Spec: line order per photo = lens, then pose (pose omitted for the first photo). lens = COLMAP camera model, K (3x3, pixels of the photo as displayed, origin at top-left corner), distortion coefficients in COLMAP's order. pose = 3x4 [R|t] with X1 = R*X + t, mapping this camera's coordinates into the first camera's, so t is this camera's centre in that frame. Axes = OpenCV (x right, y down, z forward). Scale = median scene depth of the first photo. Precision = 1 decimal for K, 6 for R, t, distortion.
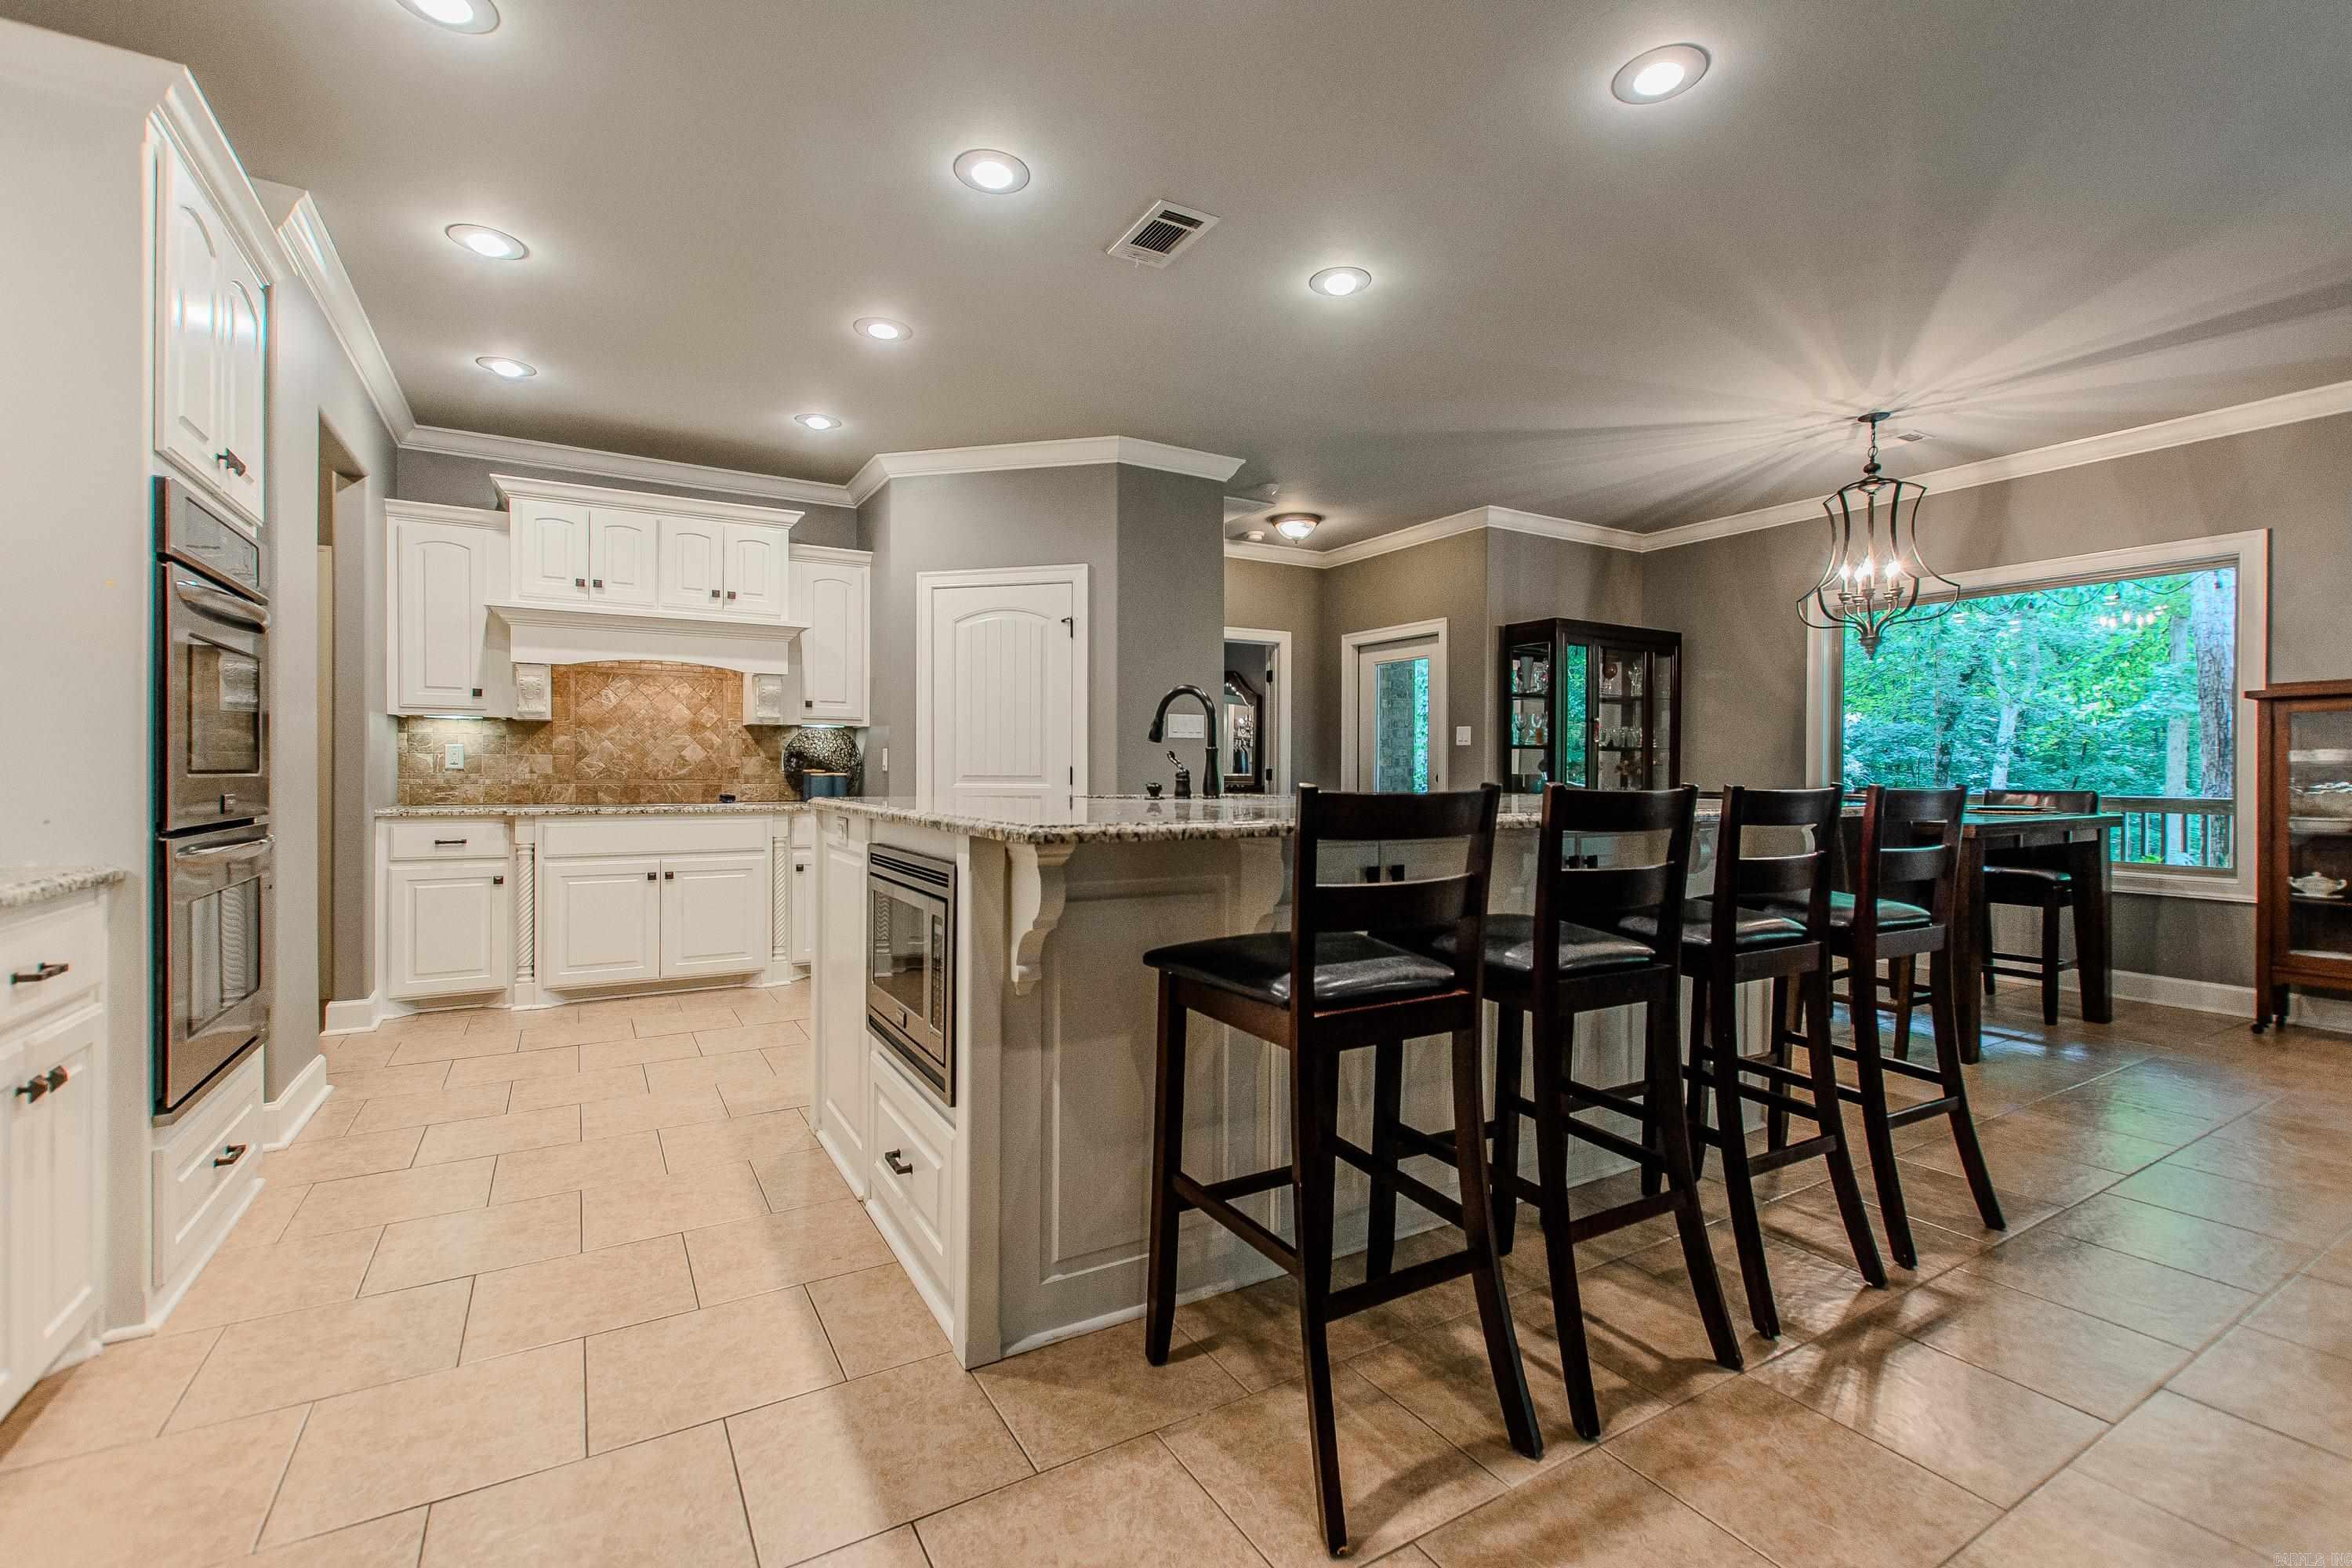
lens RADIAL K [[1046.2, 0, 1172.6], [0, 1046.2, 773.2], [0, 0, 1]] dist [0.003766, 0.000780]
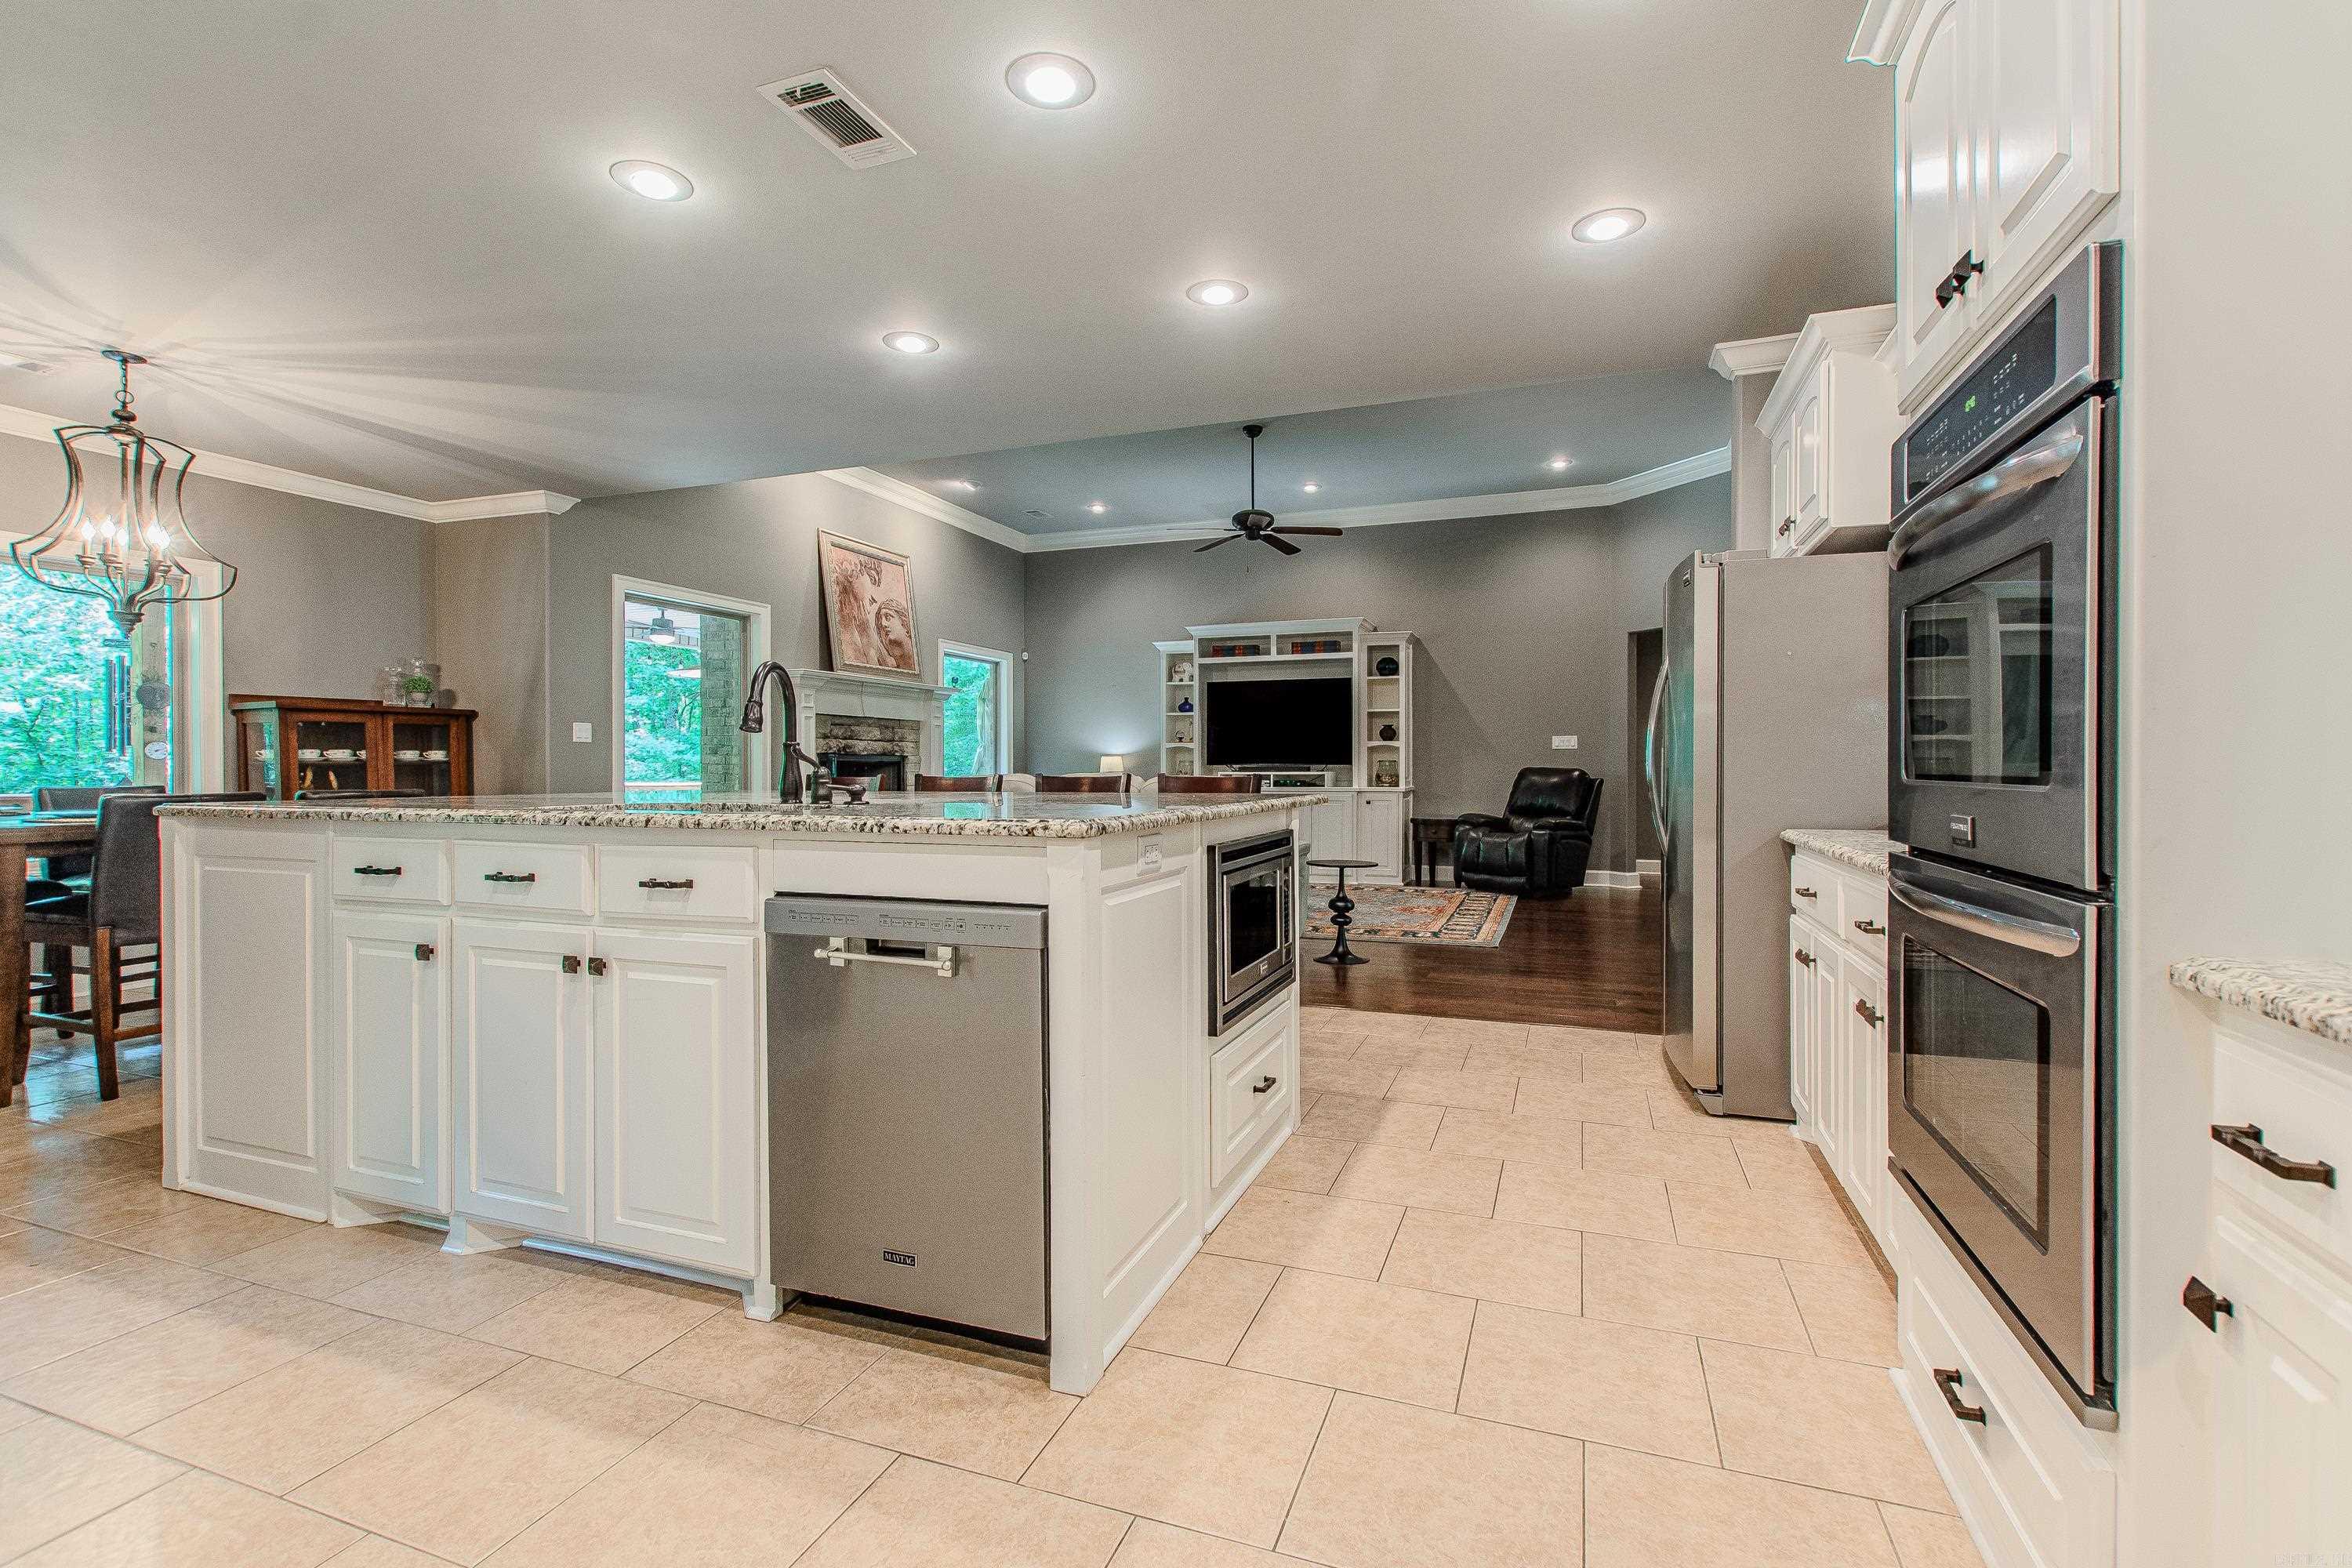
lens RADIAL K [[1046.2, 0, 1172.6], [0, 1046.2, 773.2], [0, 0, 1]] dist [0.003766, 0.000780]
pose [[-0.627416, -0.006629, 0.778656, -0.486084], [0.003005, 0.999936, 0.010934, -0.004342], [-0.778678, 0.009200, -0.627356, 0.782280]]
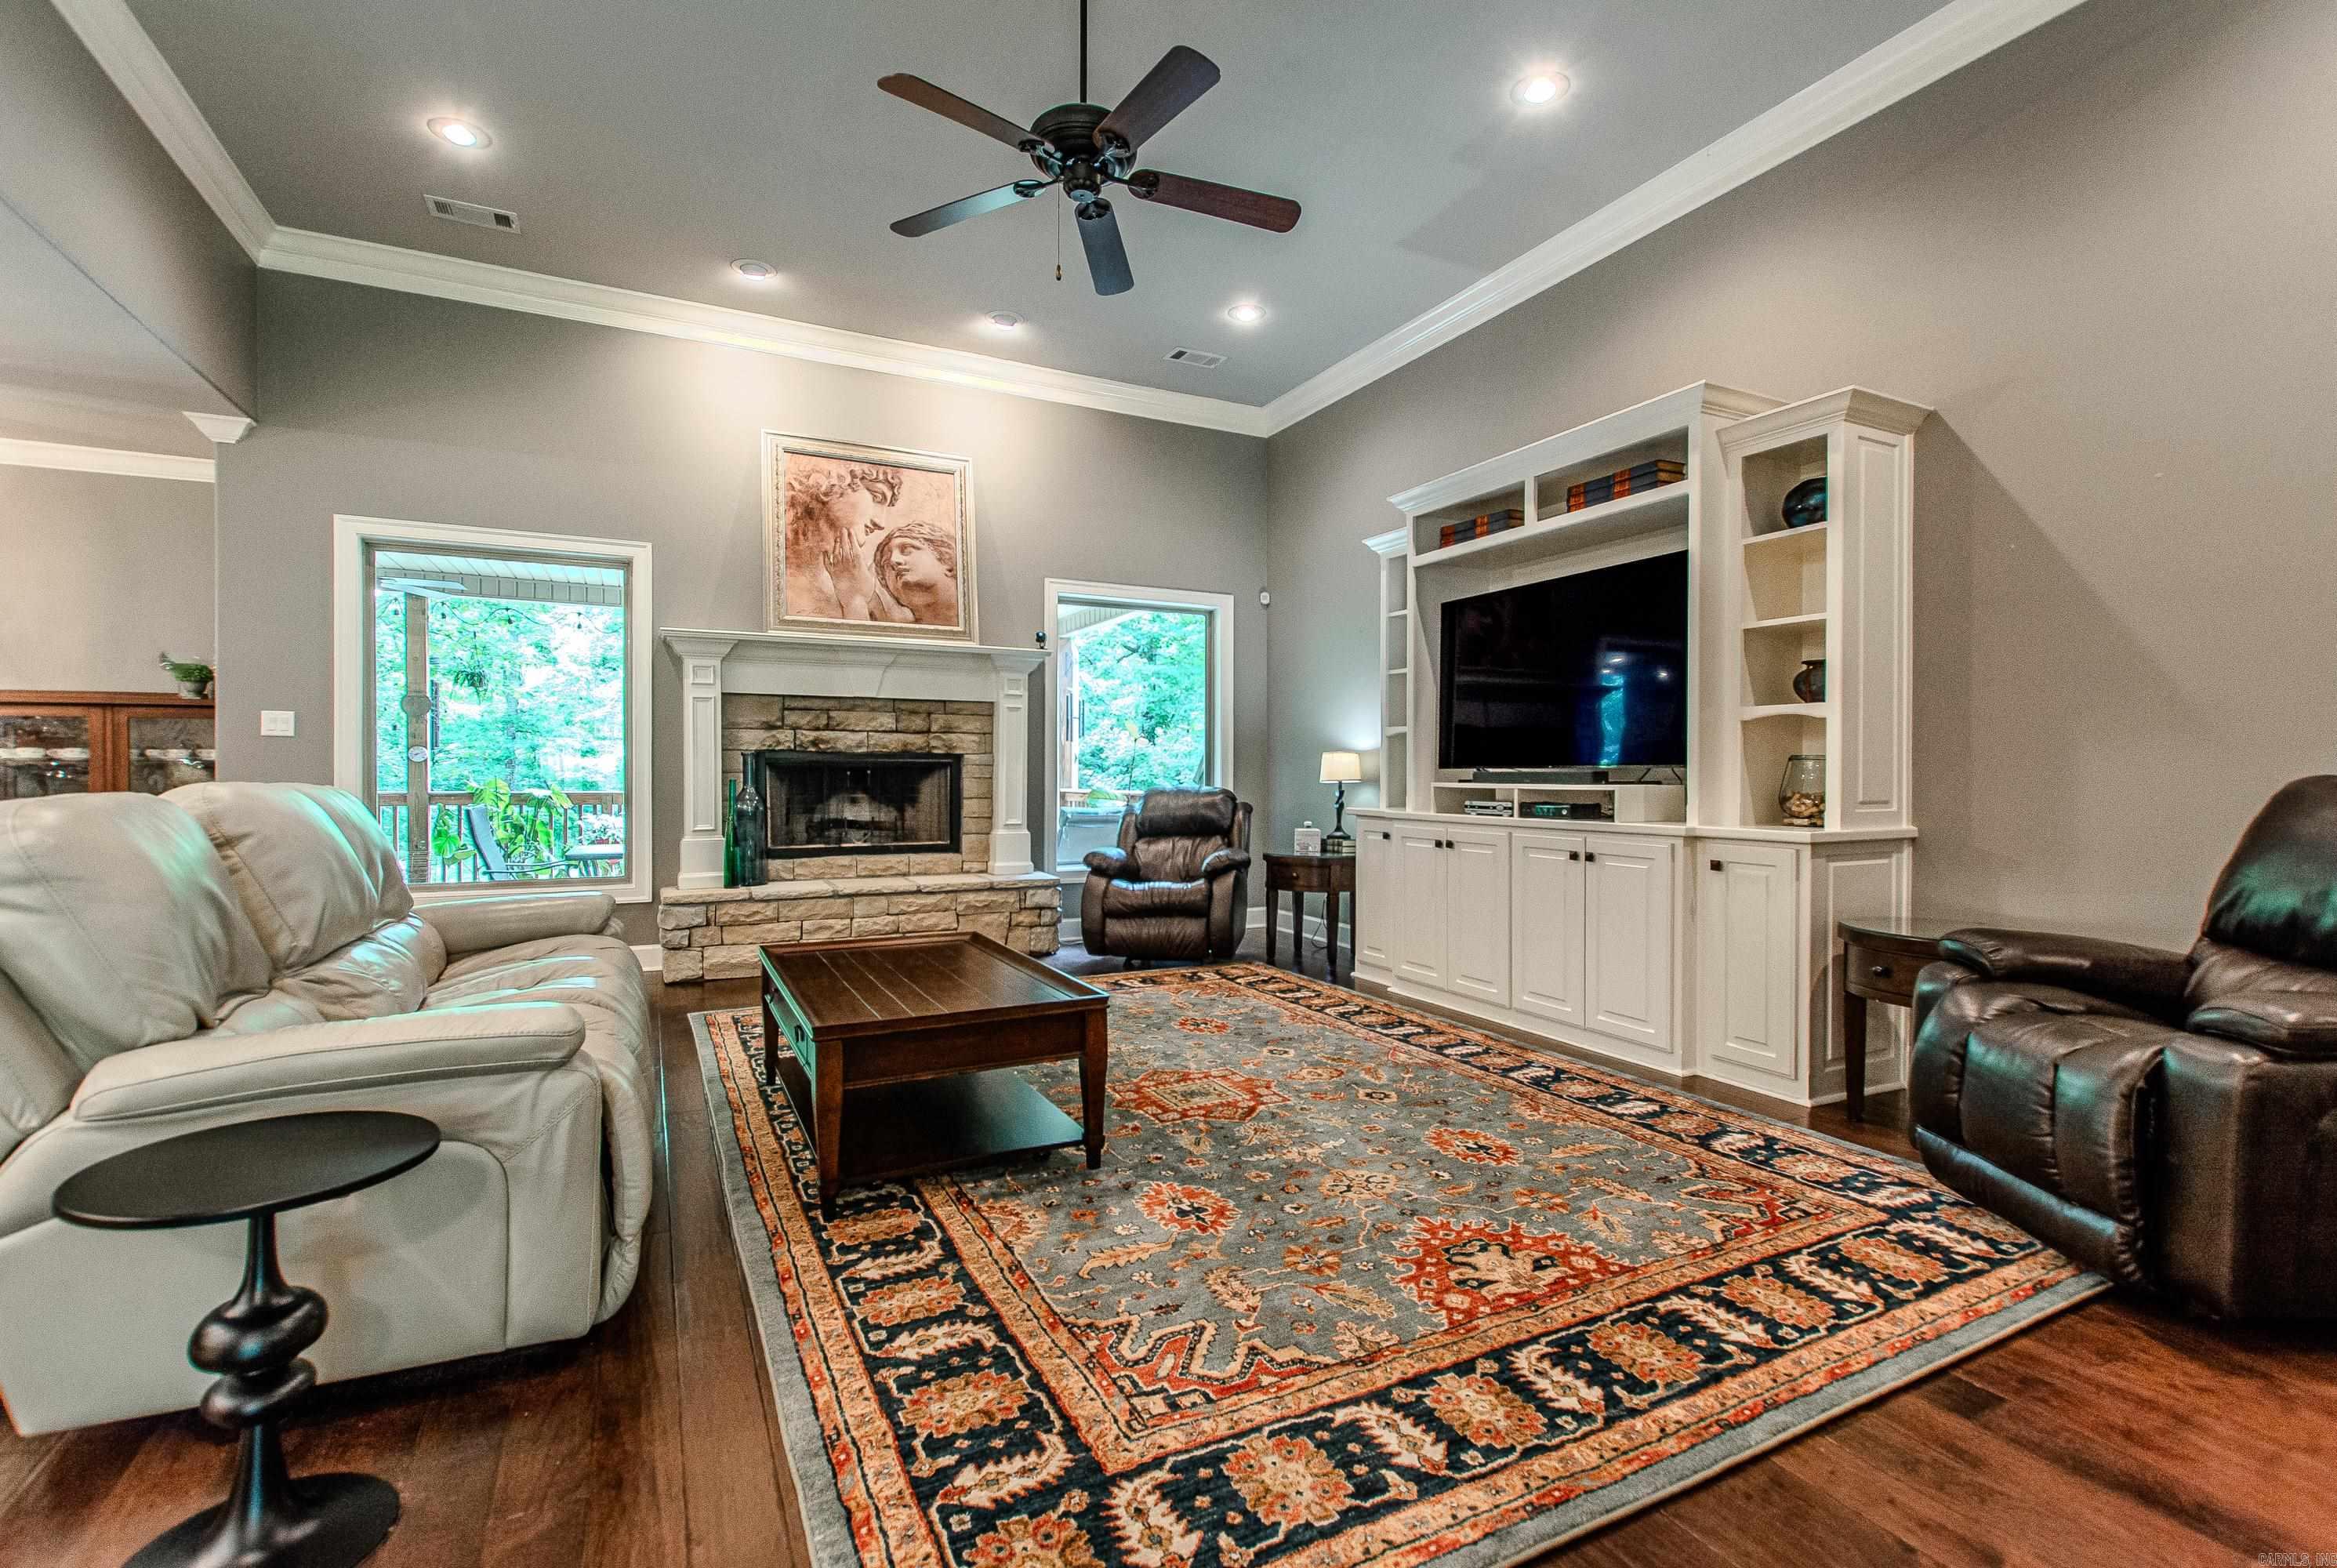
lens RADIAL K [[1028.1, 0, 1187.9], [0, 1028.1, 775.5], [0, 0, 1]] dist [0.001165, 0.000233]
pose [[0.061372, -0.006472, 0.998094, 0.013613], [0.001896, 0.999978, 0.006367, 0.002562], [-0.998113, 0.001502, 0.061382, -0.311186]]
